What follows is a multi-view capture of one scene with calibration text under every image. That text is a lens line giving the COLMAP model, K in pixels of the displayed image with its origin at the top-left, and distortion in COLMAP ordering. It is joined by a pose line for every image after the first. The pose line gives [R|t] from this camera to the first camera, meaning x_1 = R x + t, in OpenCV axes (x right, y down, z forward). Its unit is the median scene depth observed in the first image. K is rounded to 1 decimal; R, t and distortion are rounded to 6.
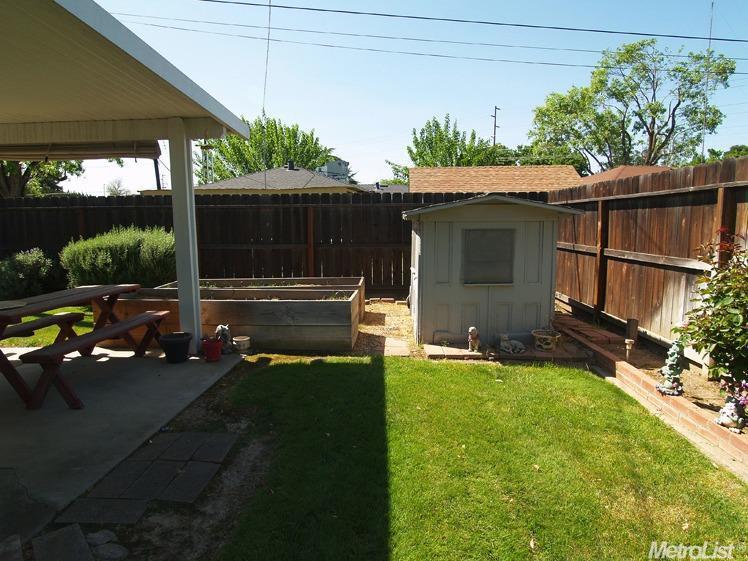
lens RADIAL K [[473.5, 0, 368.4], [0, 473.5, 279.3], [0, 0, 1]] dist [-0.031479, 0.002150]
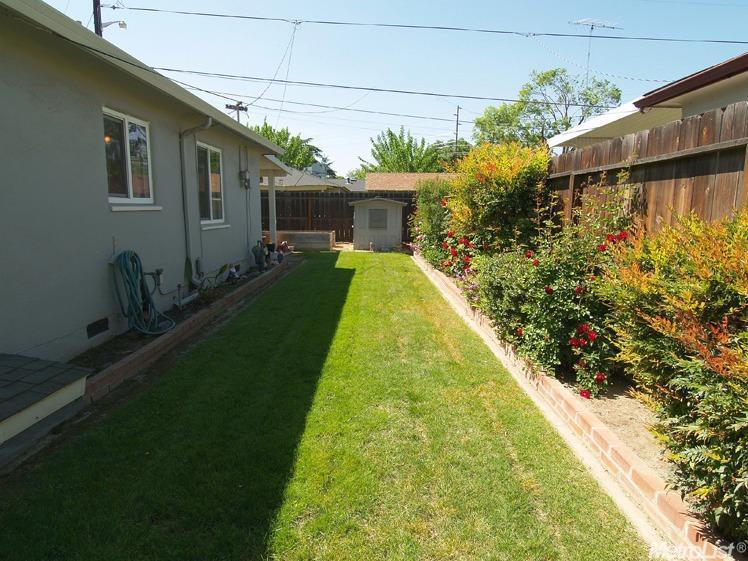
lens RADIAL K [[473.5, 0, 368.4], [0, 473.5, 279.3], [0, 0, 1]] dist [-0.031479, 0.002150]
pose [[0.998686, 0.007671, 0.050679, 0.009462], [-0.009168, 0.999526, 0.029379, 0.042407], [-0.050430, -0.029805, 0.998283, -0.340068]]
